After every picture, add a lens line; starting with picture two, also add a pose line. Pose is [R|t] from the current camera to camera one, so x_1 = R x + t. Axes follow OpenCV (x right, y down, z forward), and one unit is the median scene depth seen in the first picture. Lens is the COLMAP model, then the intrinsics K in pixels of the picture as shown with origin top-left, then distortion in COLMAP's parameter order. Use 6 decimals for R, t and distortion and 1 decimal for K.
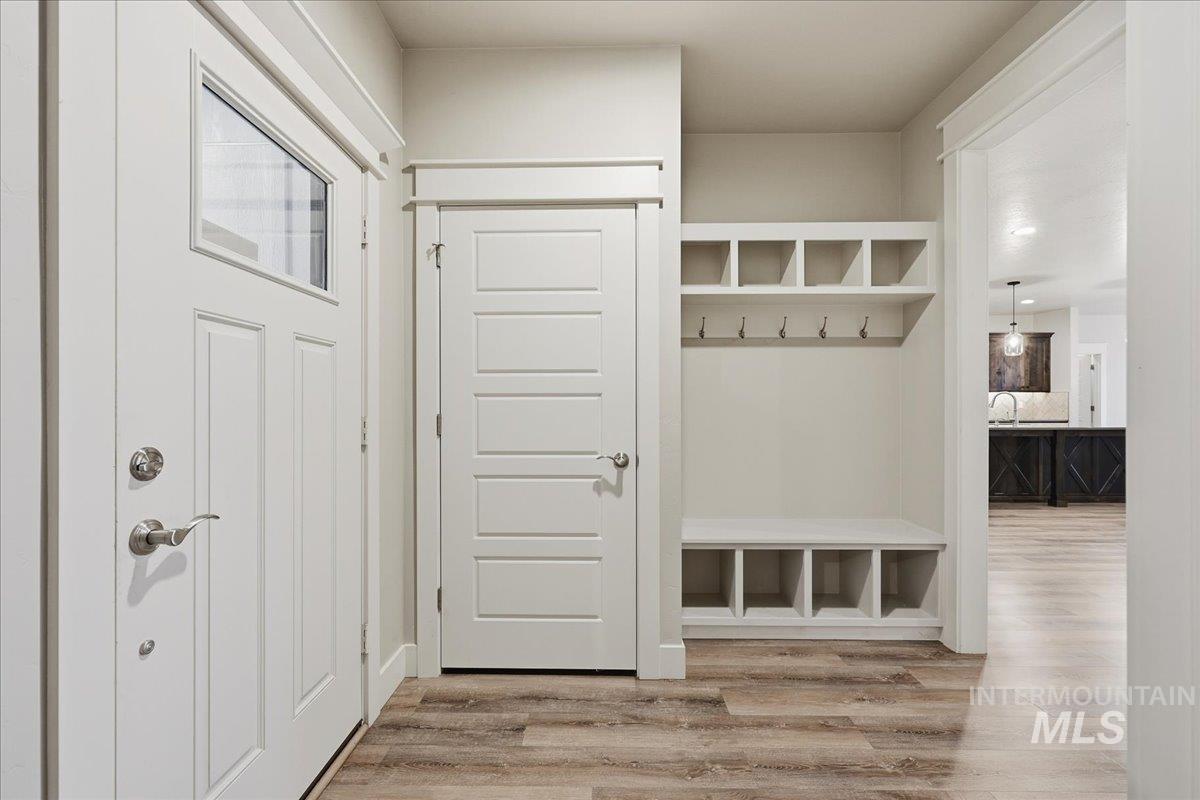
lens RADIAL K [[486.6, 0, 598.3], [0, 486.6, 404.0], [0, 0, 1]] dist [0.001138, -0.000005]
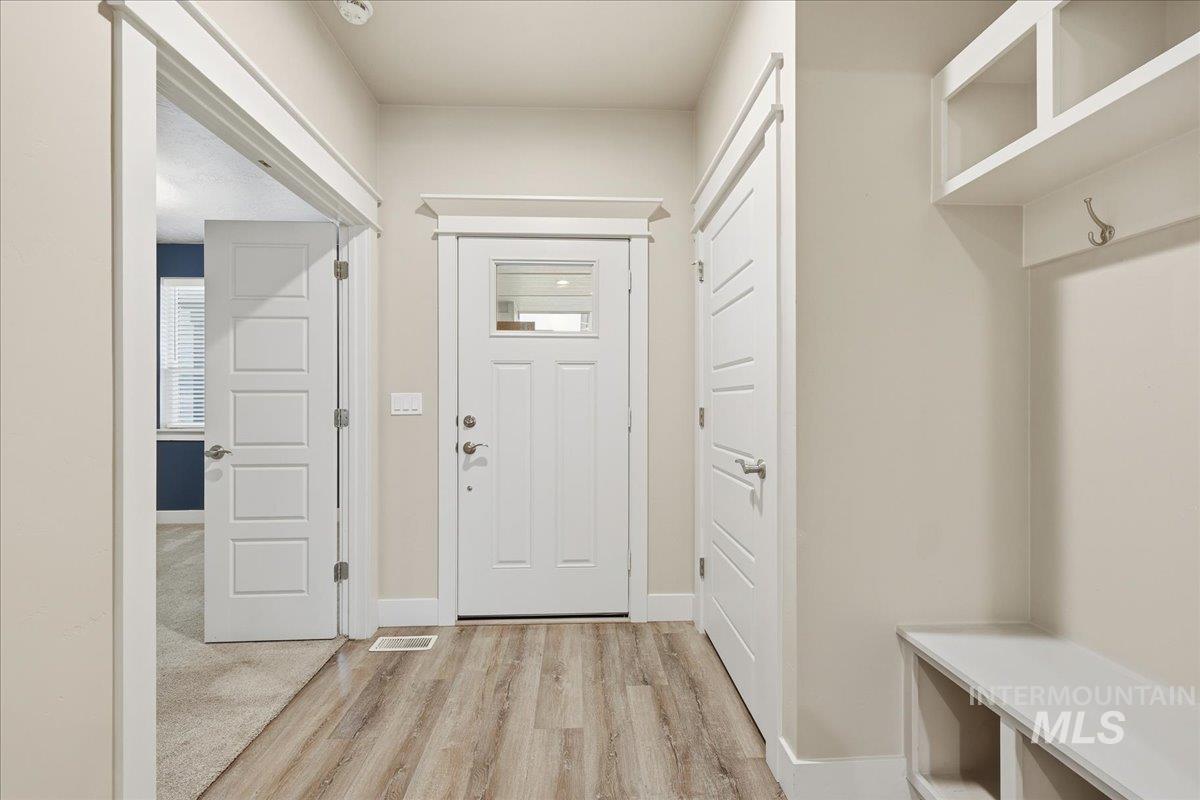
lens RADIAL K [[486.6, 0, 598.3], [0, 486.6, 404.0], [0, 0, 1]] dist [0.001138, -0.000005]
pose [[0.056220, 0.005845, -0.998401, 0.696329], [0.000849, 0.999982, 0.005902, 0.003393], [0.998418, -0.001179, 0.056214, 0.589307]]
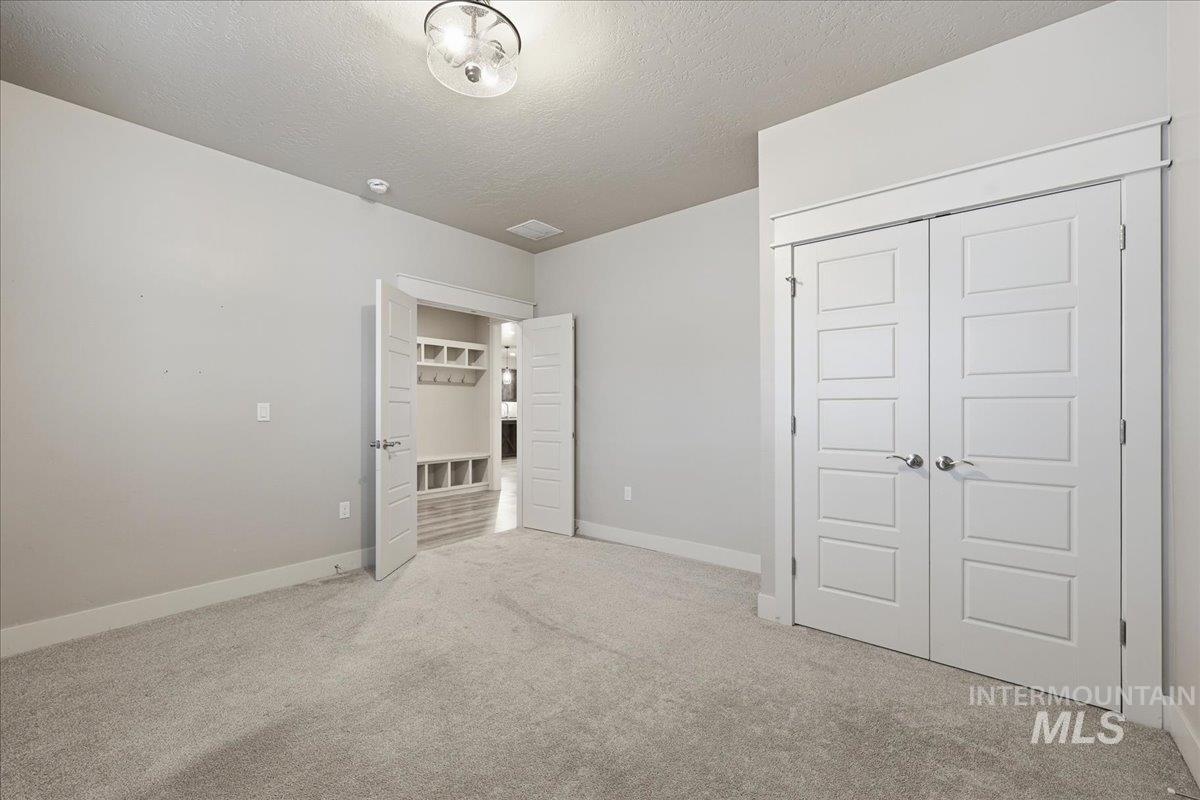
lens RADIAL K [[486.6, 0, 598.3], [0, 486.6, 404.0], [0, 0, 1]] dist [0.001138, -0.000005]
pose [[0.626556, 0.005864, 0.779355, -1.200969], [-0.001817, 0.999980, -0.006063, -0.012223], [-0.779375, 0.002383, 0.626554, -1.390935]]
